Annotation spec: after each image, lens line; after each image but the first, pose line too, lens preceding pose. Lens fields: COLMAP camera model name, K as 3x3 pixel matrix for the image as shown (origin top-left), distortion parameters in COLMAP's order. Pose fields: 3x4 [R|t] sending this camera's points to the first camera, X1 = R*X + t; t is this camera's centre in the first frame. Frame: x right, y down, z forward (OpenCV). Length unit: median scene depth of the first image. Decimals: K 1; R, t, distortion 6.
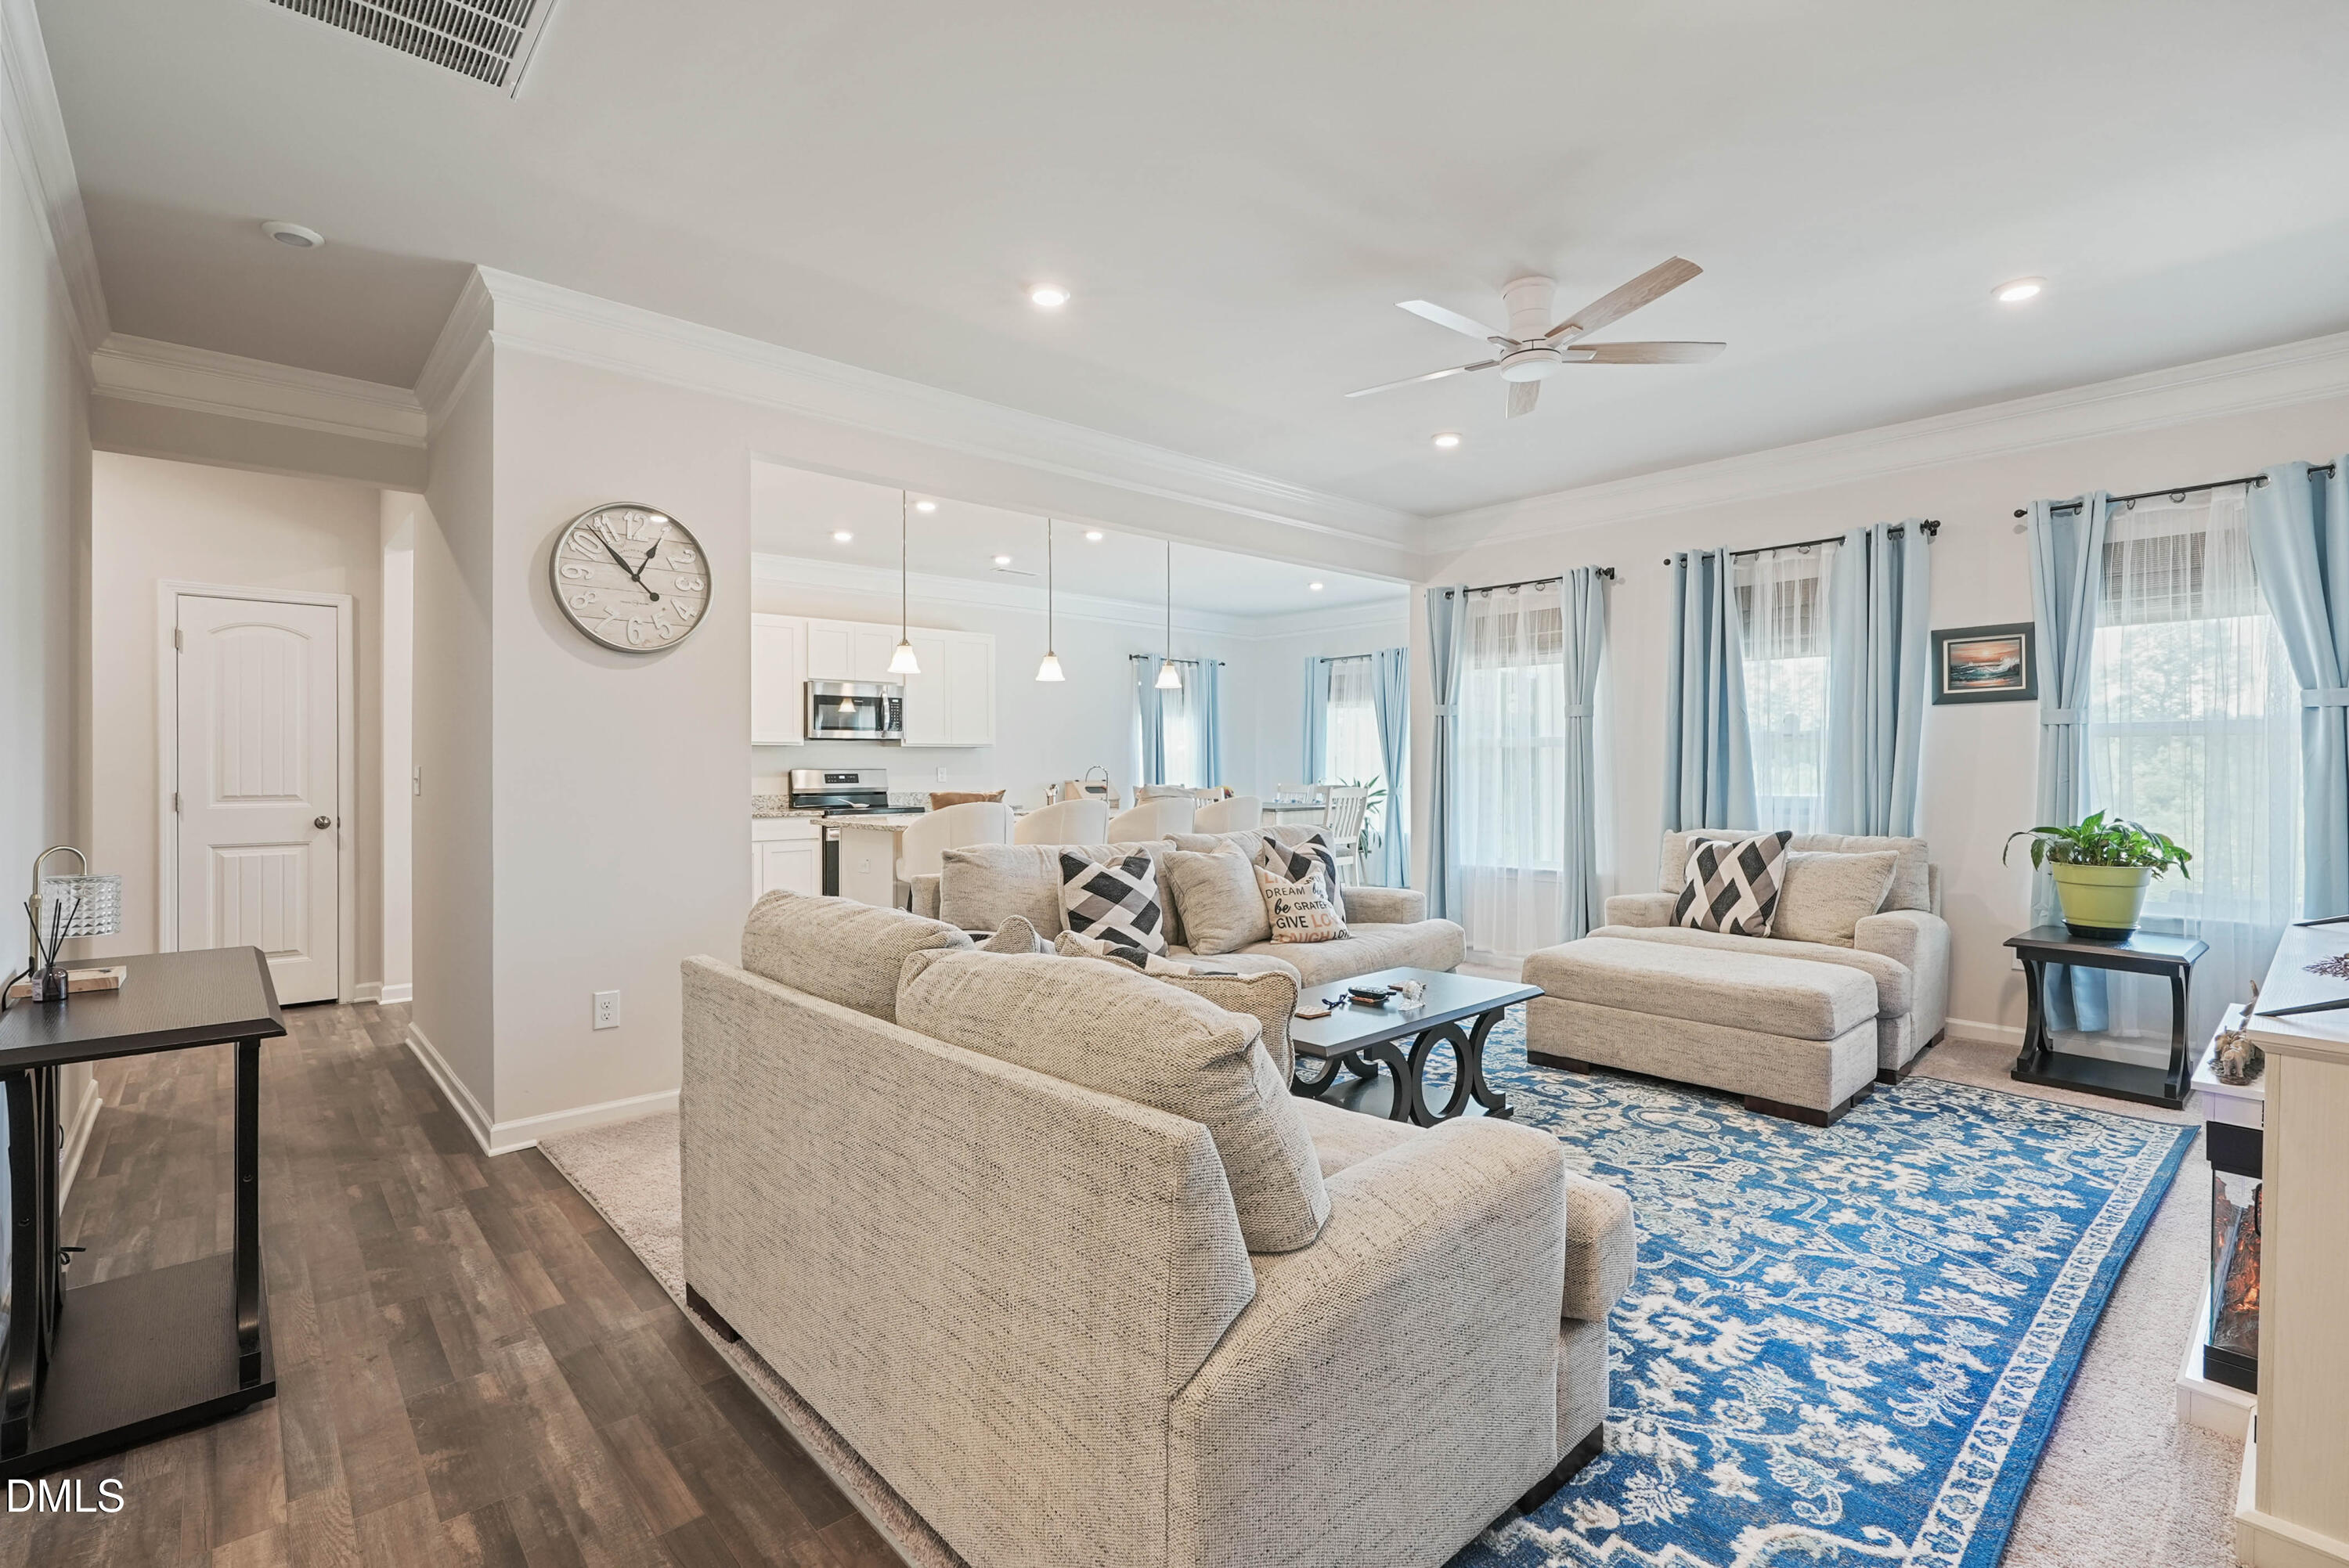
lens RADIAL K [[1061.8, 0, 1171.9], [0, 1061.8, 778.6], [0, 0, 1]] dist [-0.008648, 0.001403]
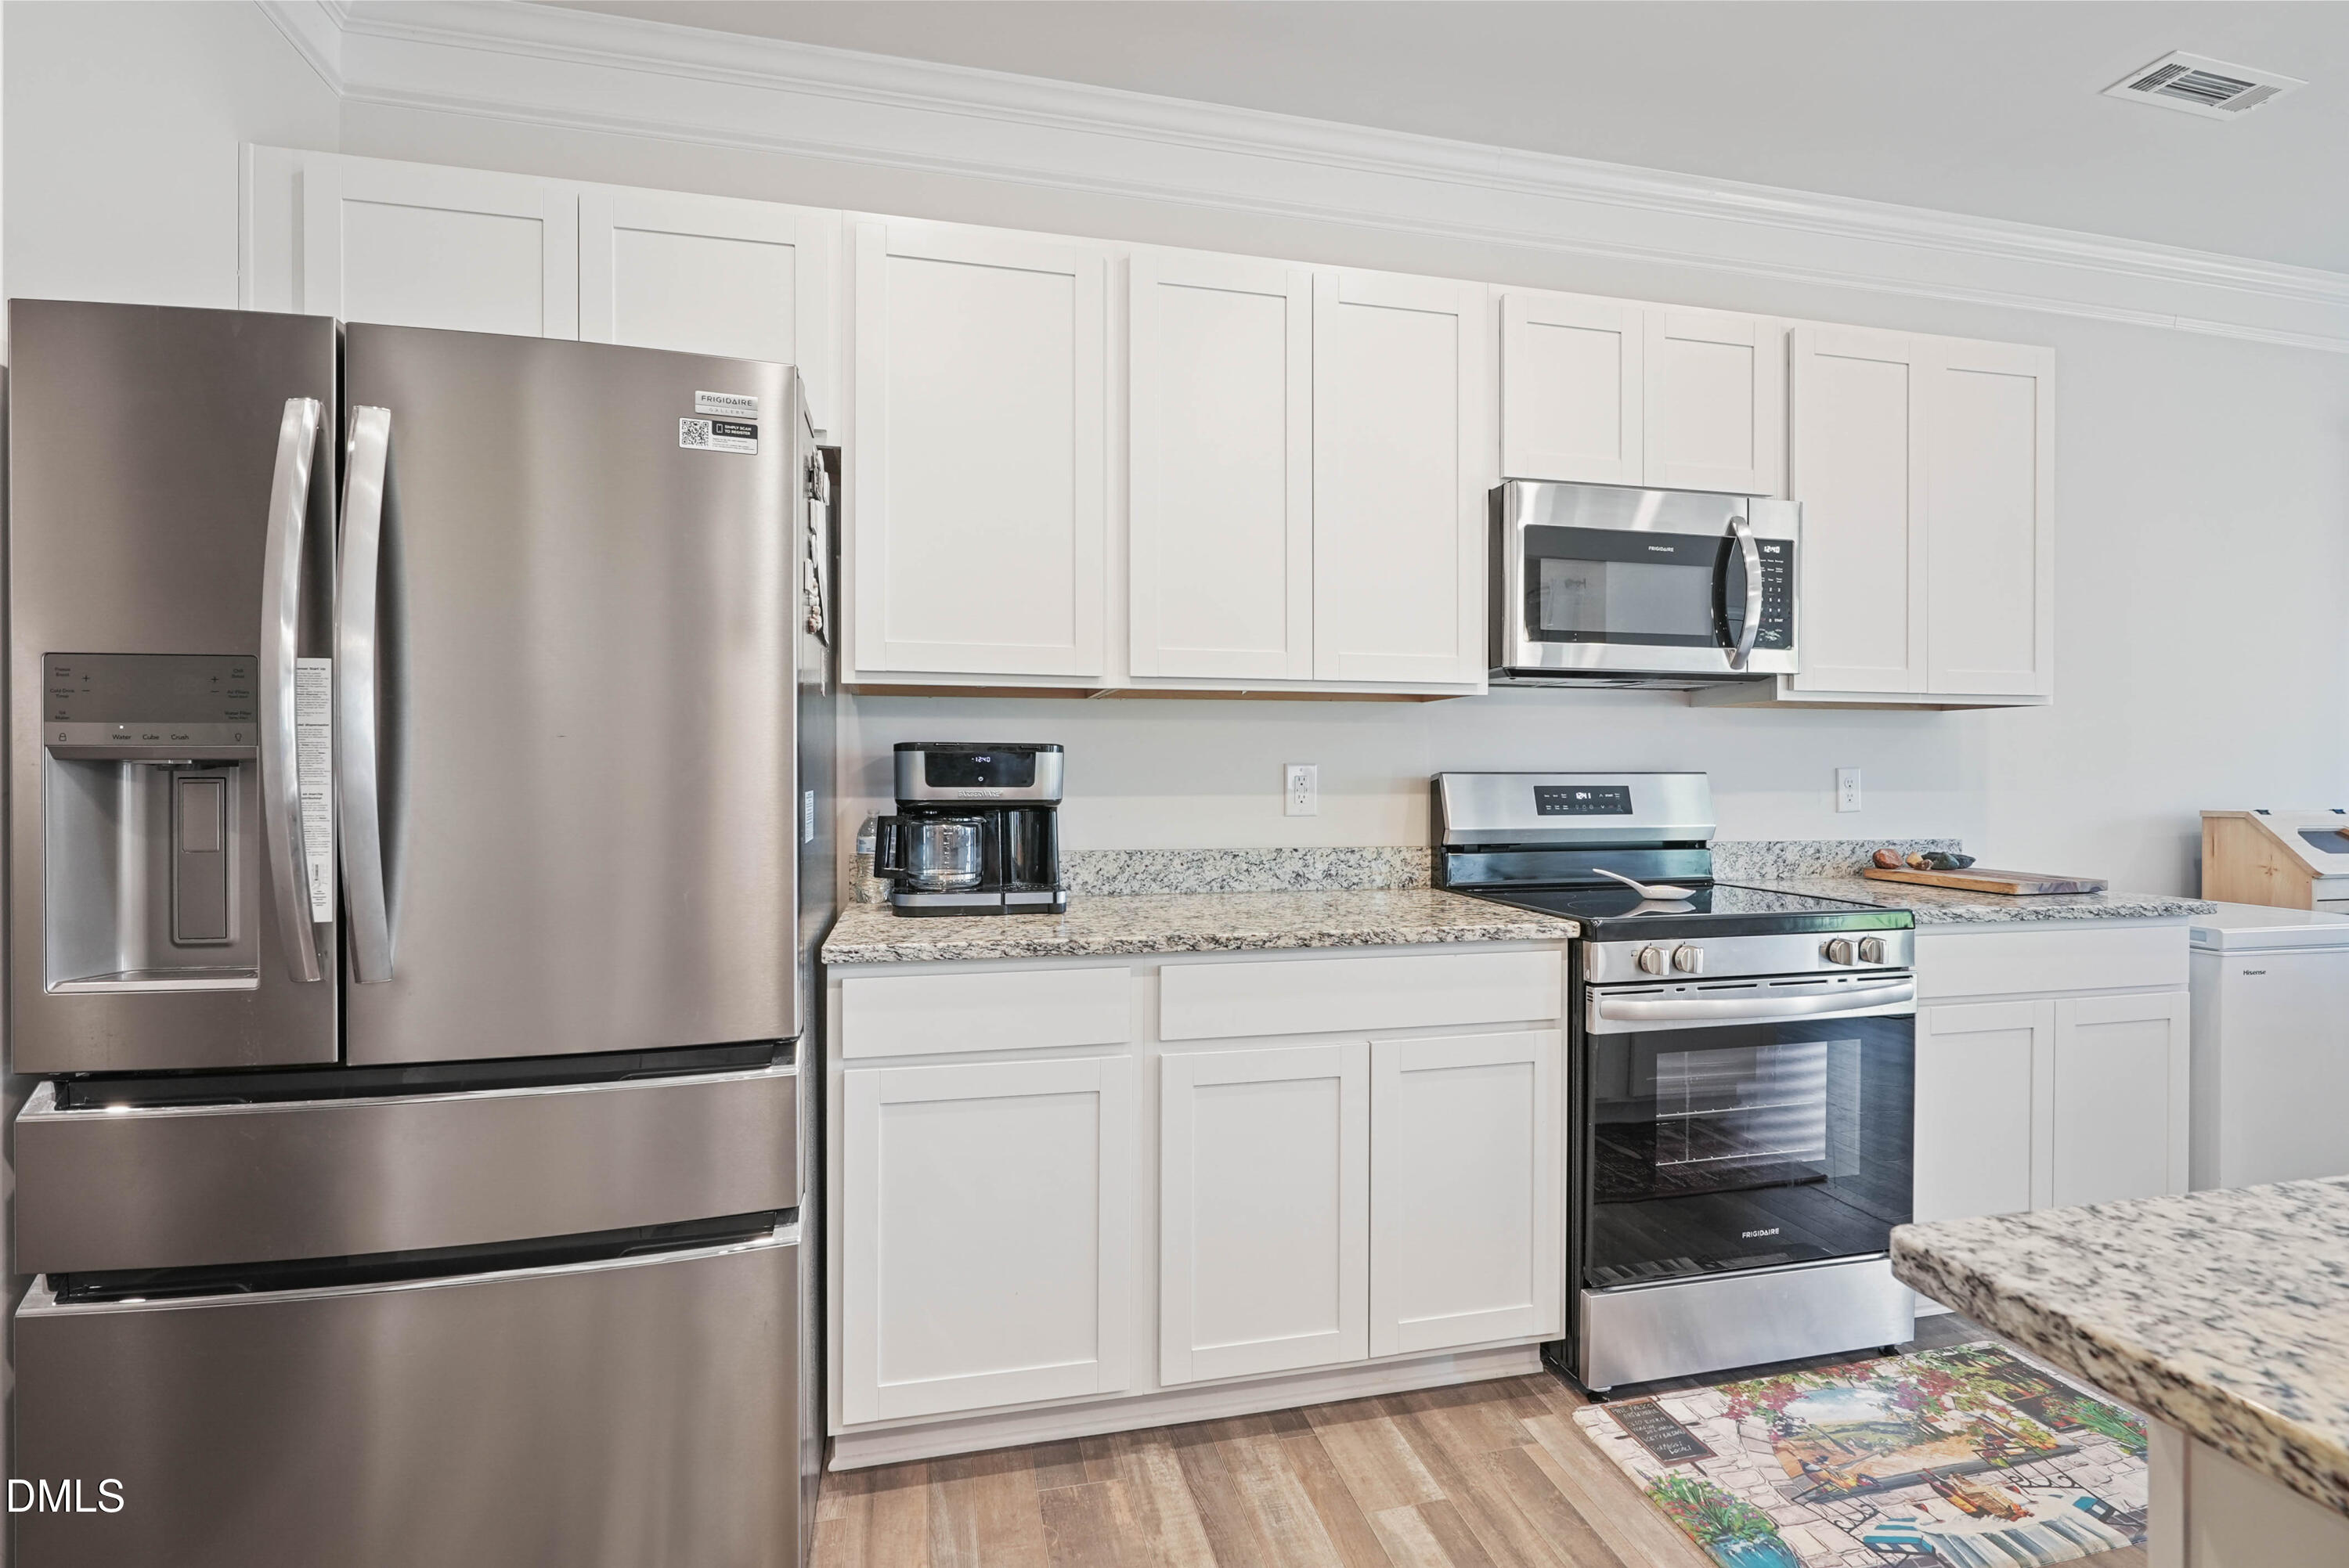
lens RADIAL K [[1061.8, 0, 1179.3], [0, 1061.8, 780.2], [0, 0, 1]] dist [-0.008648, 0.001403]
pose [[0.877614, 0.008975, -0.479285, -0.541554], [-0.009606, 0.999953, 0.001137, -0.011091], [0.479272, 0.003606, 0.877659, 1.335179]]
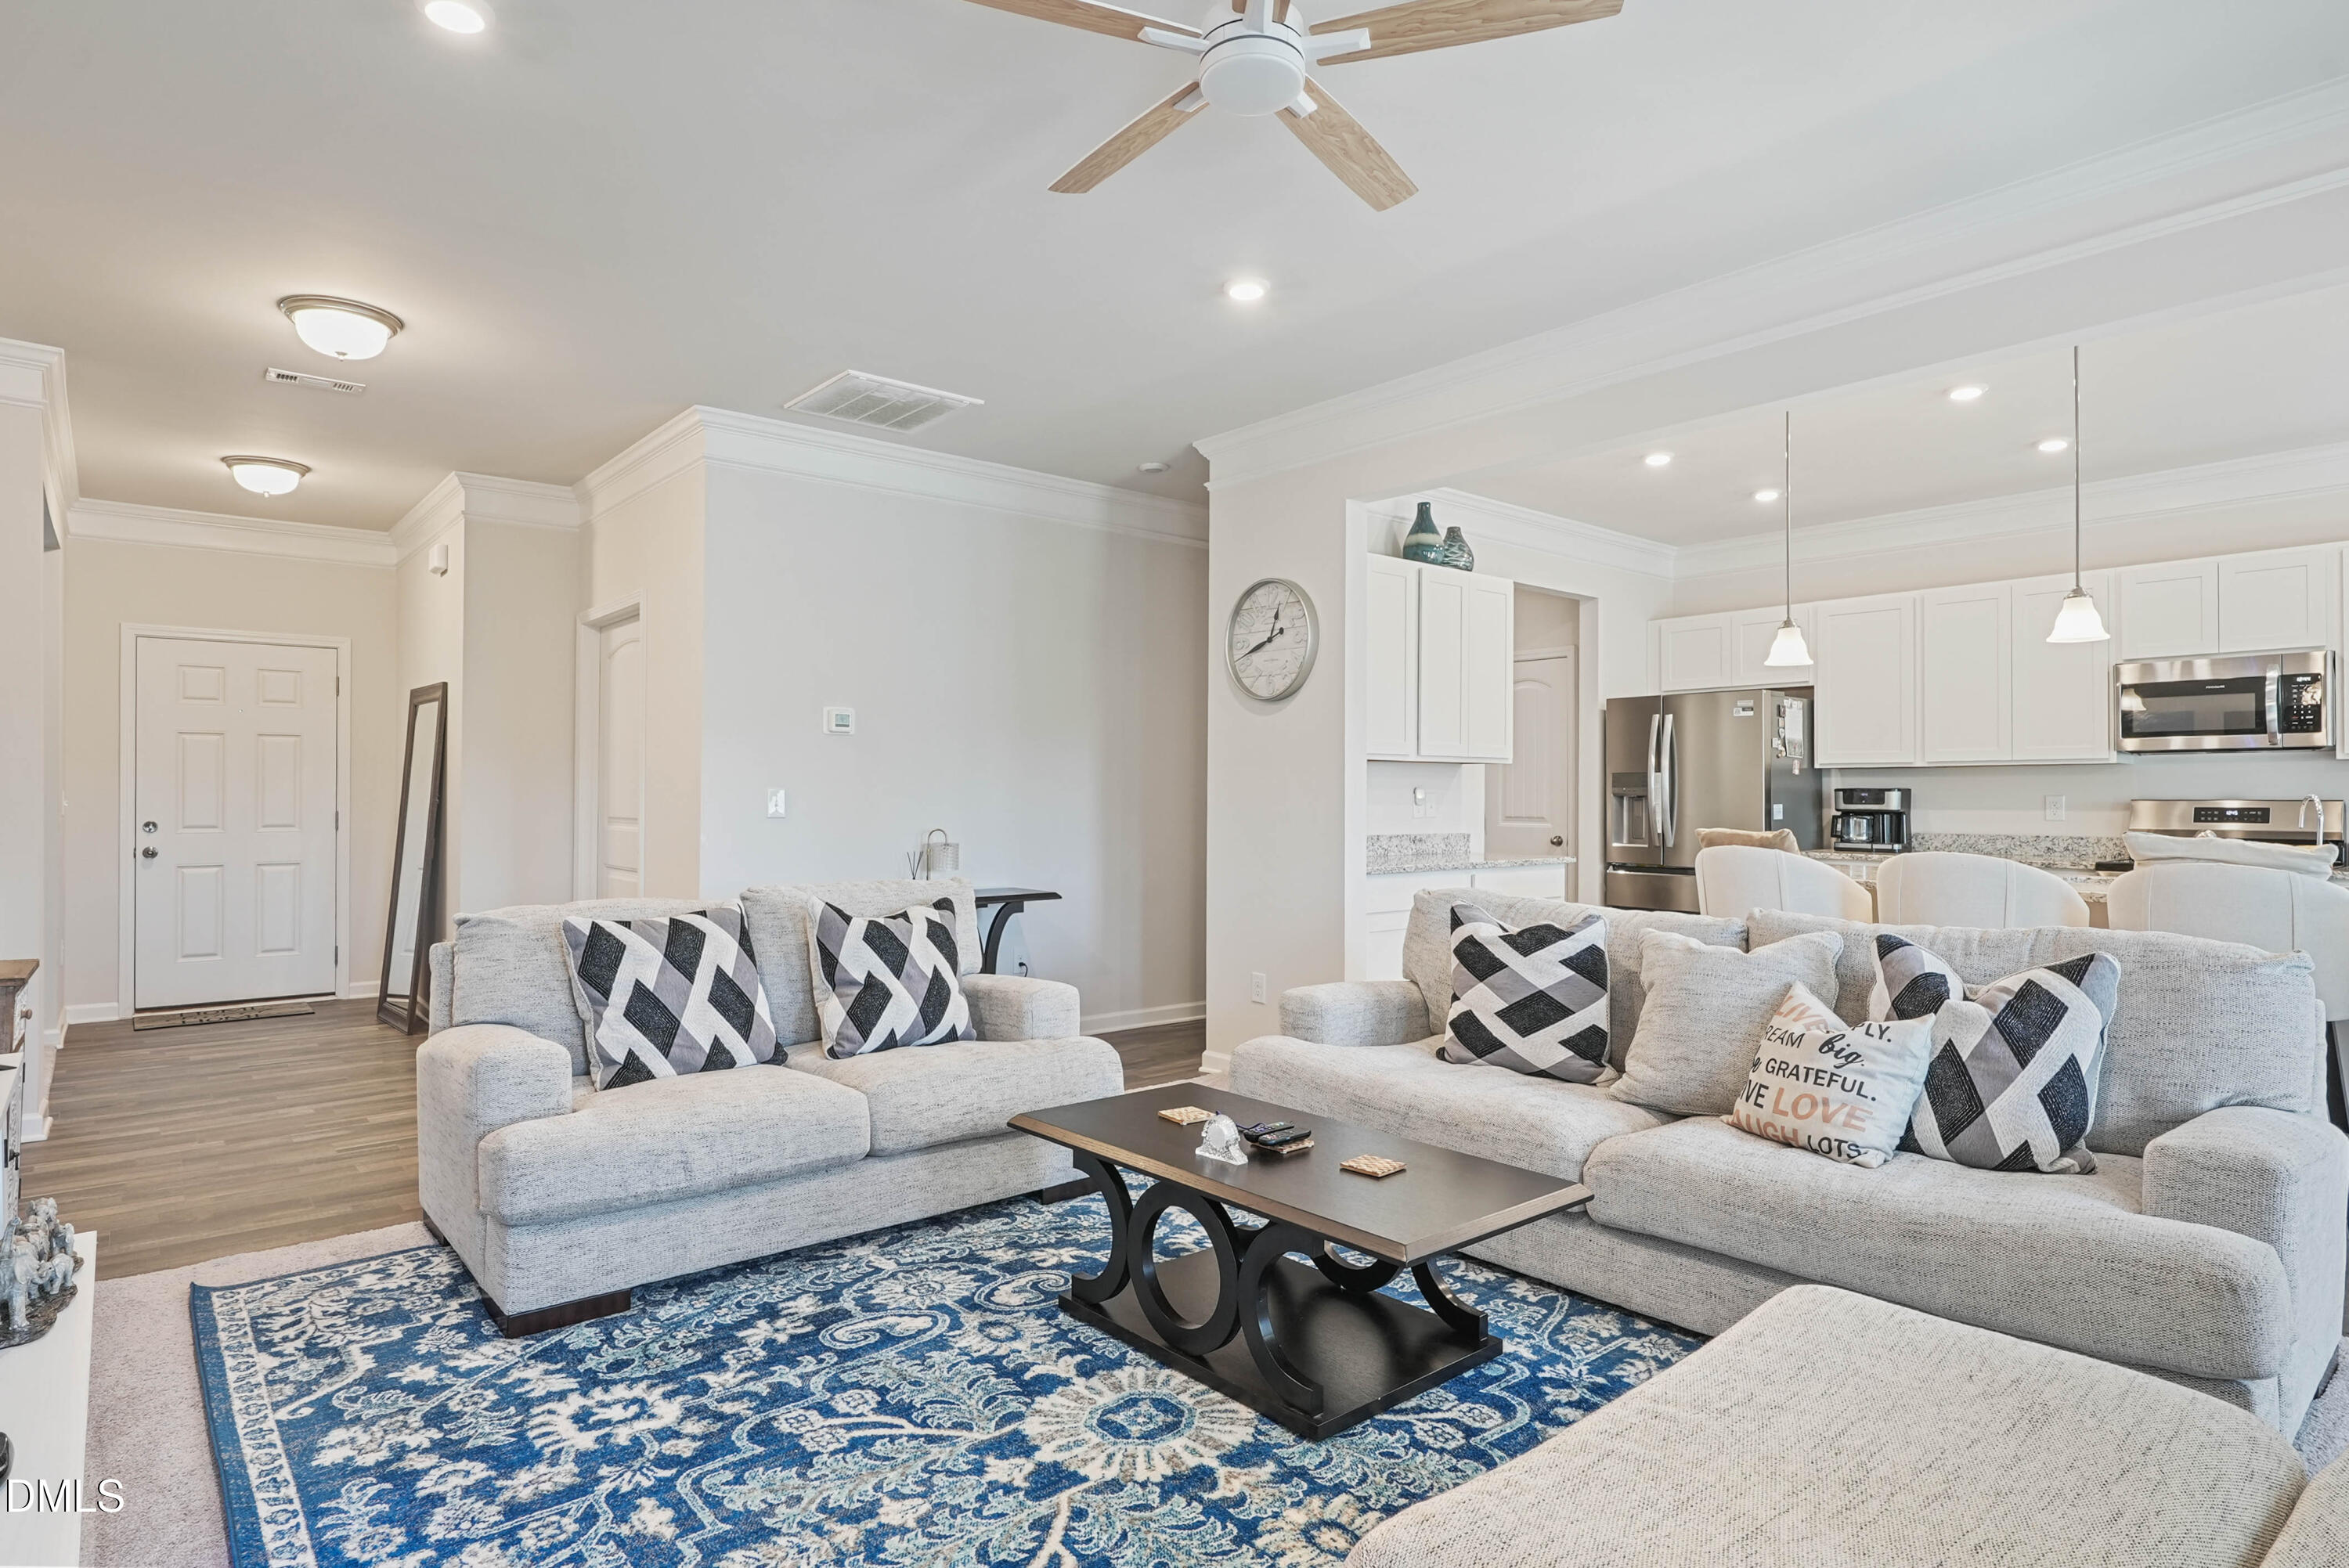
lens RADIAL K [[1261.9, 0, 1166.9], [0, 1261.9, 804.4], [0, 0, 1]] dist [-0.010773, 0.001333]
pose [[-0.035390, 0.009487, -0.999329, 0.878958], [-0.012708, 0.999870, 0.009943, -0.011142], [0.999293, 0.013052, -0.035265, 0.862152]]
